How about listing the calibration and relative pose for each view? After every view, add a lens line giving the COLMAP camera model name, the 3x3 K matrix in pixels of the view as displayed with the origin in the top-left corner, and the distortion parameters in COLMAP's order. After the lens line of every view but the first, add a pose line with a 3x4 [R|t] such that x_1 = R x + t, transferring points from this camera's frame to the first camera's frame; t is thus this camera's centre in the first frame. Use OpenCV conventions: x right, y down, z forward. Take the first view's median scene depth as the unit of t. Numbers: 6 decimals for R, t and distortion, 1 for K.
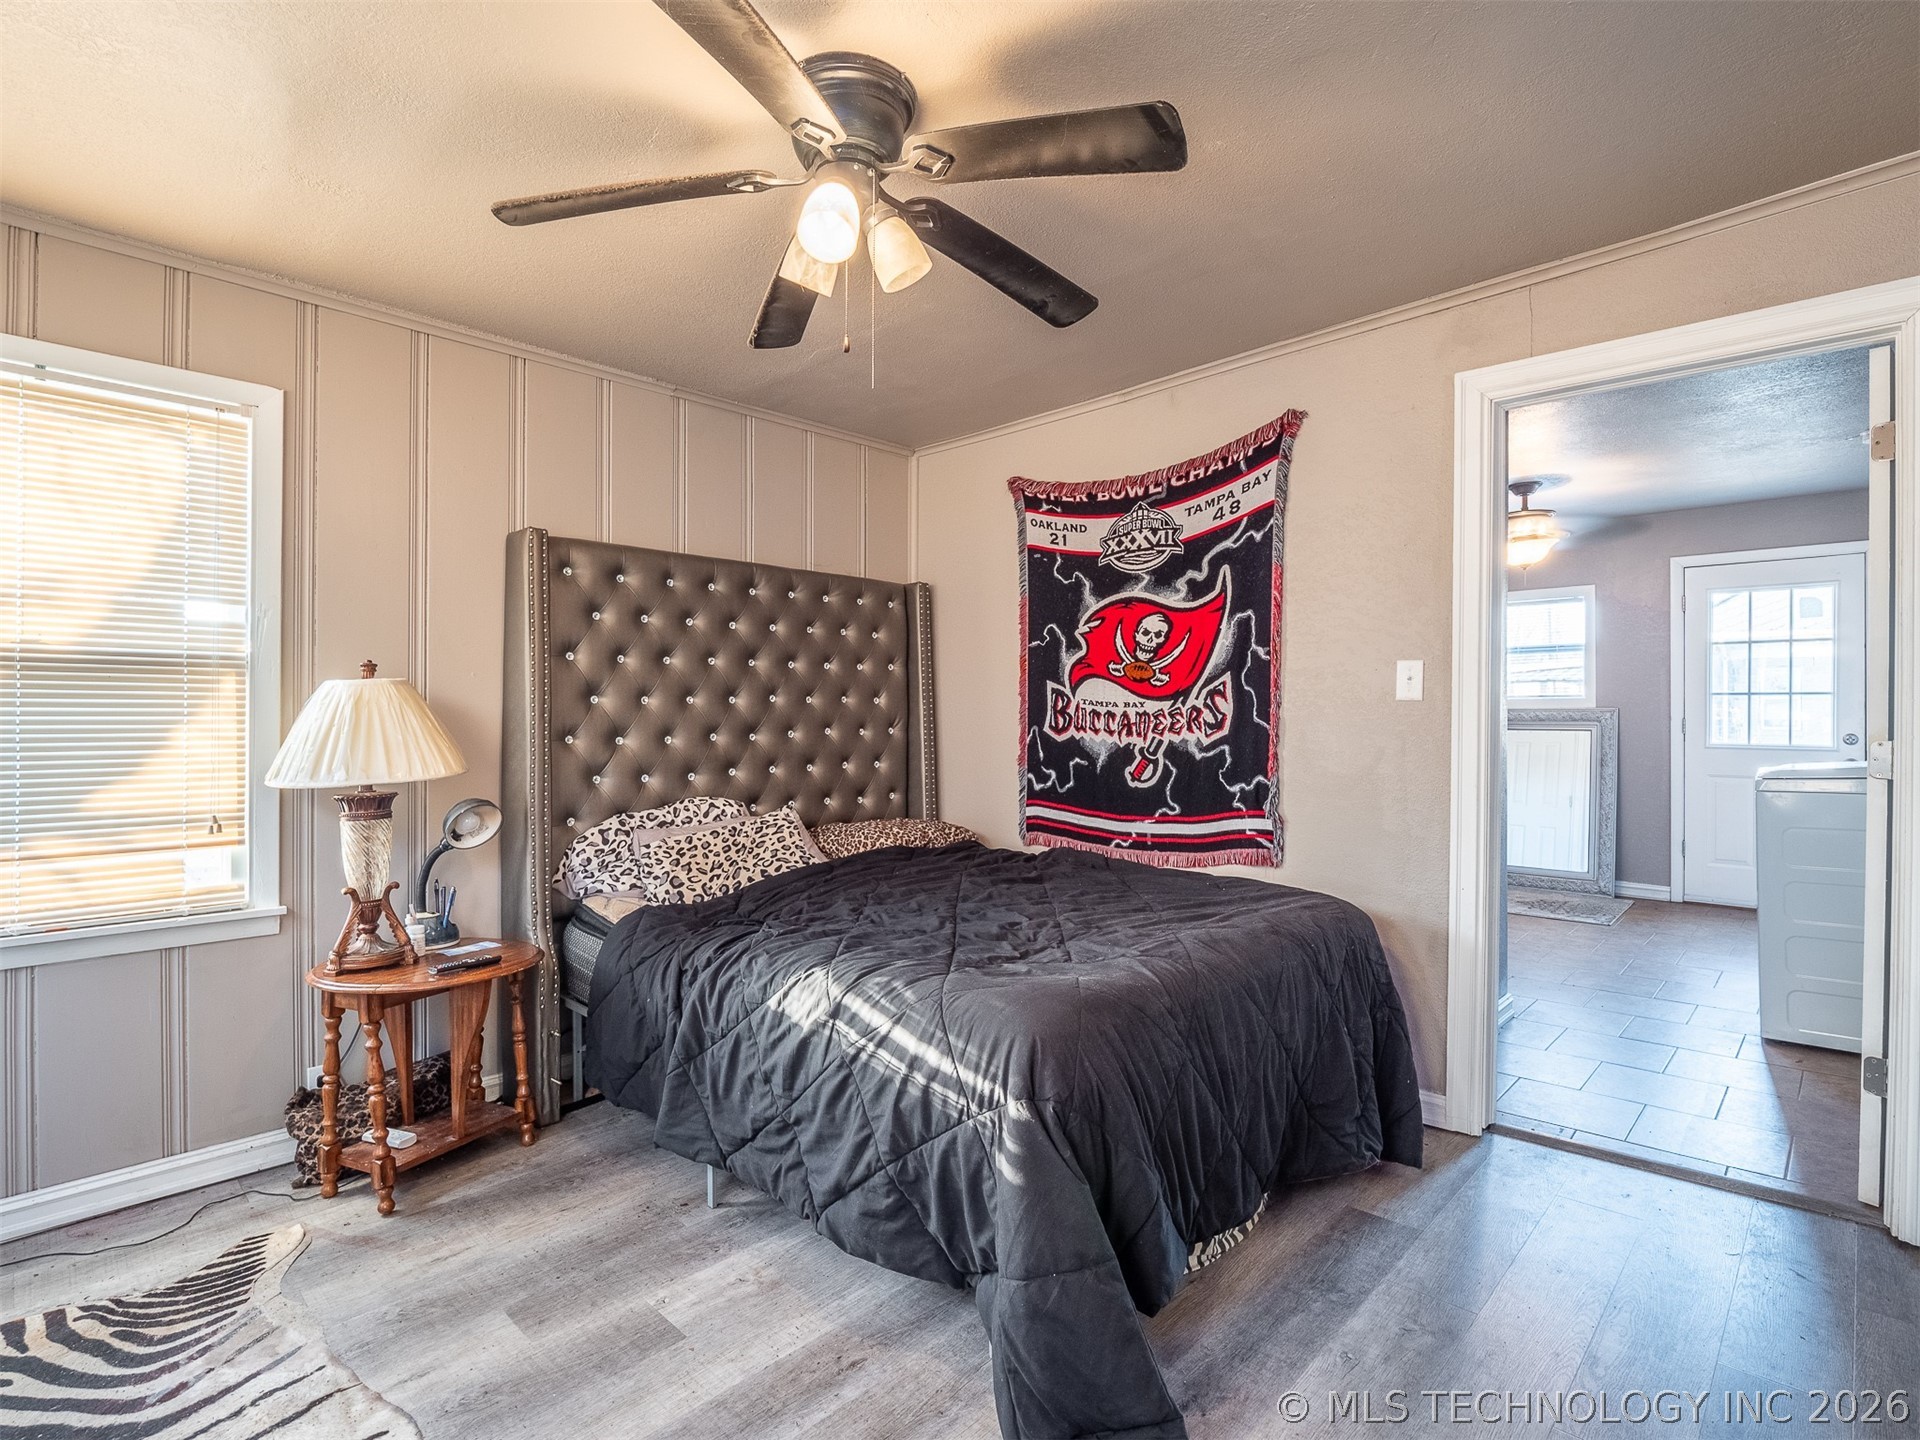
lens RADIAL K [[935.0, 0, 972.4], [0, 935.0, 708.5], [0, 0, 1]] dist [0.014662, -0.005852]
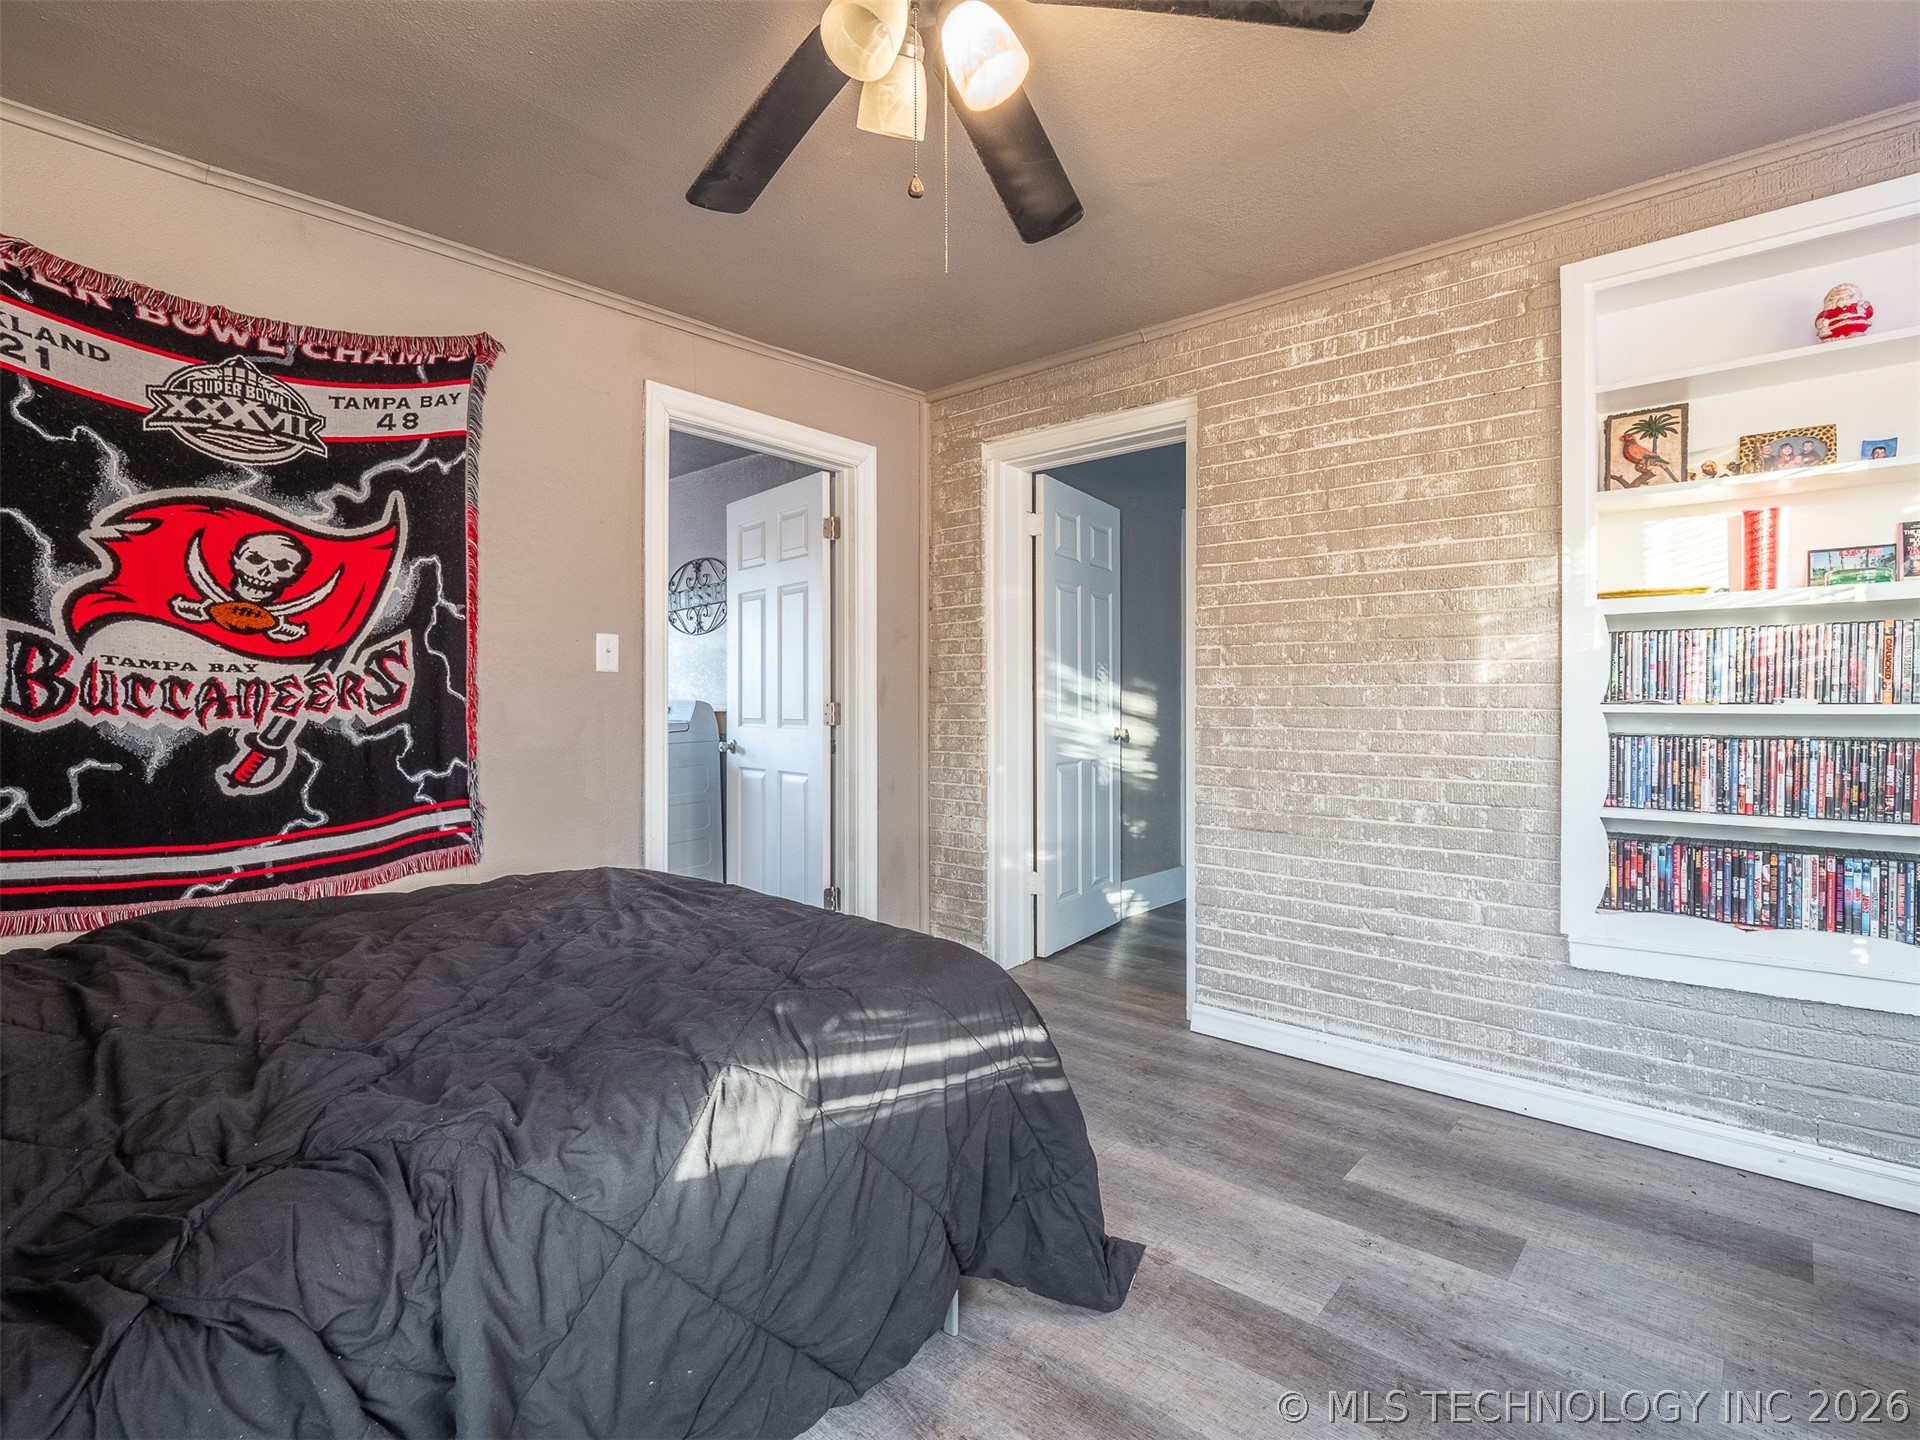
lens RADIAL K [[935.0, 0, 952.3], [0, 935.0, 701.4], [0, 0, 1]] dist [0.014662, -0.005852]
pose [[-0.007526, -0.005527, 0.999956, -0.490688], [-0.001312, 0.999984, 0.005517, 0.015042], [-0.999971, -0.001271, -0.007533, 0.525027]]
